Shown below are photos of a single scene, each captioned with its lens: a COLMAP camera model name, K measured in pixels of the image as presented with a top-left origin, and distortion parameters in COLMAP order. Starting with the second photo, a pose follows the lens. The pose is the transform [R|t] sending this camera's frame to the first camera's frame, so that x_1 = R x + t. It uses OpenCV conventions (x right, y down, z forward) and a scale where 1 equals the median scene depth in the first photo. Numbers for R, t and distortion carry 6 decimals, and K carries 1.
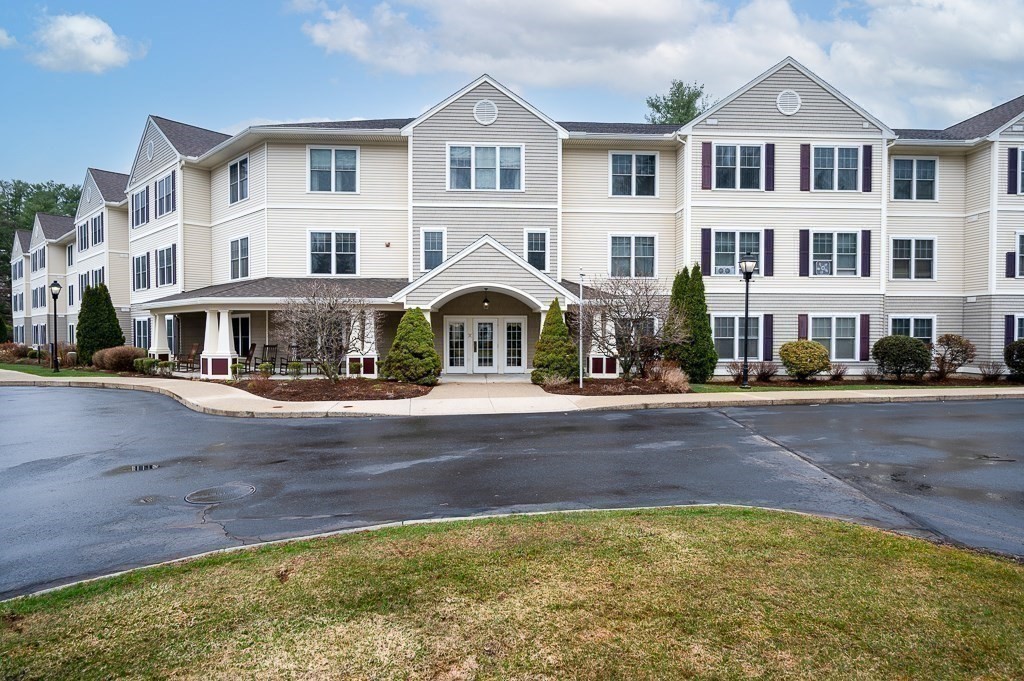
lens RADIAL K [[558.9, 0, 510.6], [0, 558.9, 340.9], [0, 0, 1]] dist [-0.000248, -0.000022]
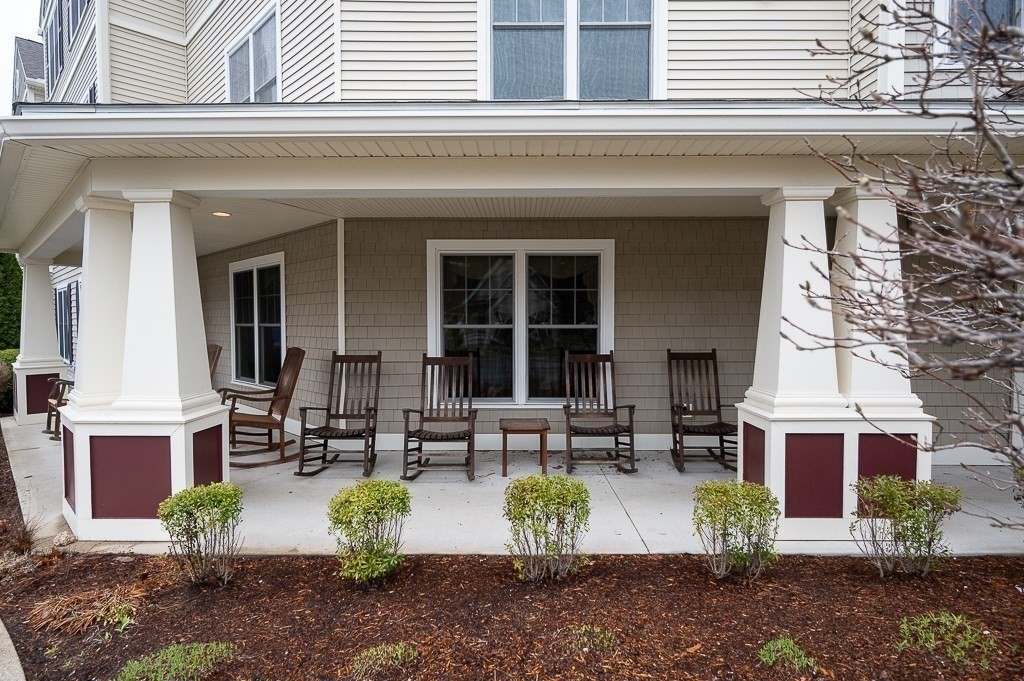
lens RADIAL K [[558.9, 0, 513.2], [0, 558.9, 340.2], [0, 0, 1]] dist [-0.000248, -0.000022]
pose [[0.997975, -0.005669, -0.063353, -0.332348], [0.007008, 0.999756, 0.020931, -0.005383], [0.063219, -0.021333, 0.997772, 0.725976]]
